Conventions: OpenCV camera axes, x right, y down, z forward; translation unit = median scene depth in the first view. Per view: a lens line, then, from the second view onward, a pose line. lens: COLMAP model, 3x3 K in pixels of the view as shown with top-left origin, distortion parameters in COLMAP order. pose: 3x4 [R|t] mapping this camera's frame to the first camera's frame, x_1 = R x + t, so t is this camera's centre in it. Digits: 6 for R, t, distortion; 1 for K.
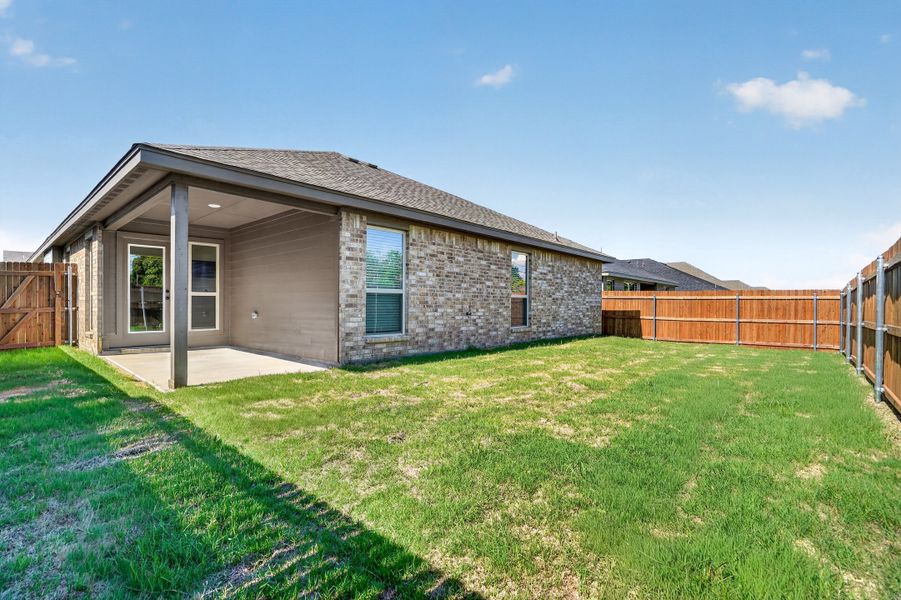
lens RADIAL K [[422.5, 0, 450.9], [0, 422.5, 307.3], [0, 0, 1]] dist [-0.040631, 0.014122]
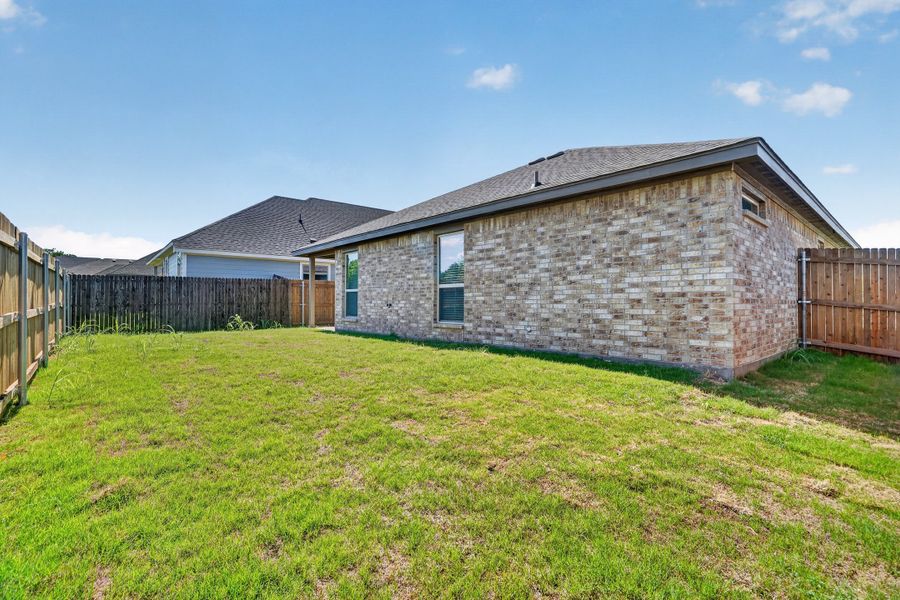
lens RADIAL K [[422.0, 0, 451.5], [0, 422.0, 299.3], [0, 0, 1]] dist [-0.040631, 0.014122]
pose [[-0.130804, -0.009689, -0.991361, 0.925279], [-0.001070, 0.999953, -0.009632, 0.008369], [0.991408, -0.000199, -0.130808, 1.038392]]
